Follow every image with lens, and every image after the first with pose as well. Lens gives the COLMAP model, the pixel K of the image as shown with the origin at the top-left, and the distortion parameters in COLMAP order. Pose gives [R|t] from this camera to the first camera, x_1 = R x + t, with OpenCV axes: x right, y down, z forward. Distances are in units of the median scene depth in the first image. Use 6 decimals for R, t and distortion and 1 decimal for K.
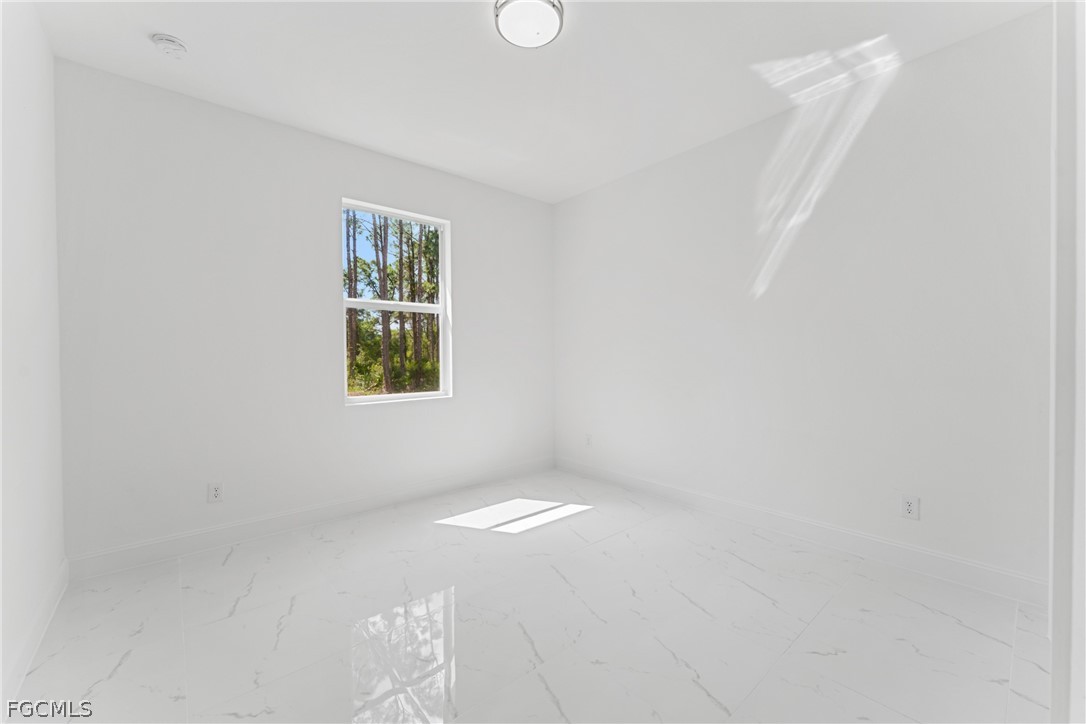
lens RADIAL K [[434.9, 0, 543.0], [0, 434.9, 362.0], [0, 0, 1]] dist [0.000771, 0.000032]
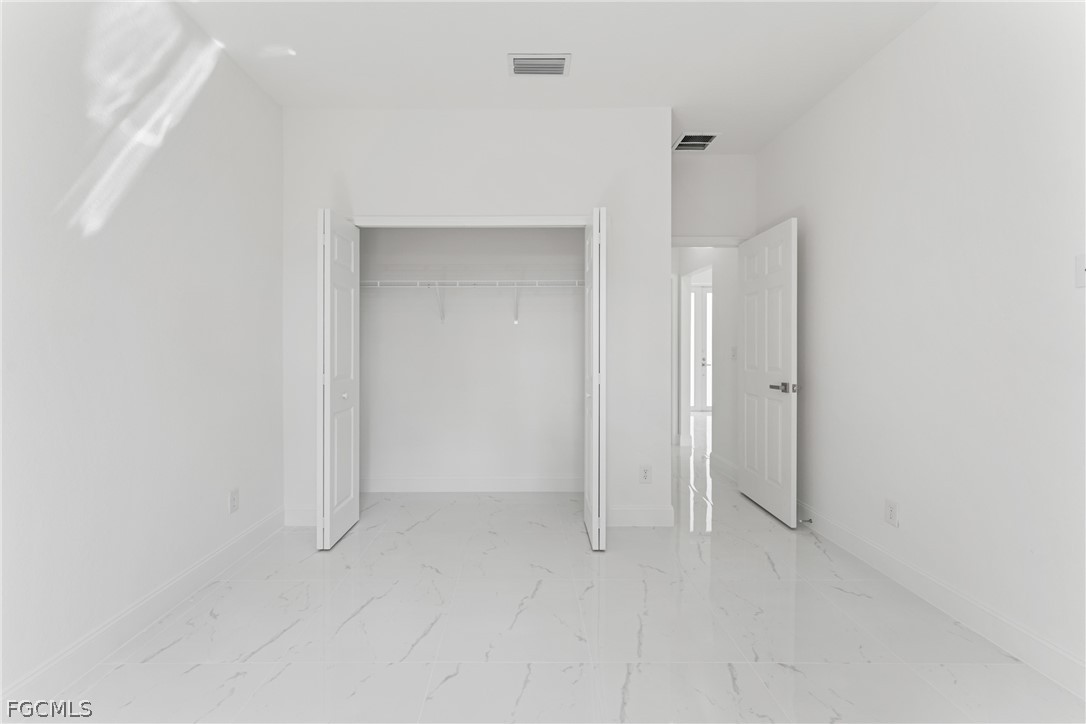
lens RADIAL K [[414.8, 0, 542.7], [0, 414.8, 350.7], [0, 0, 1]] dist [-0.000102, -0.000020]
pose [[-0.765142, 0.003693, 0.643852, -0.273836], [0.011739, 0.999897, 0.008215, -0.006095], [-0.643755, 0.013844, -0.765106, 1.110230]]
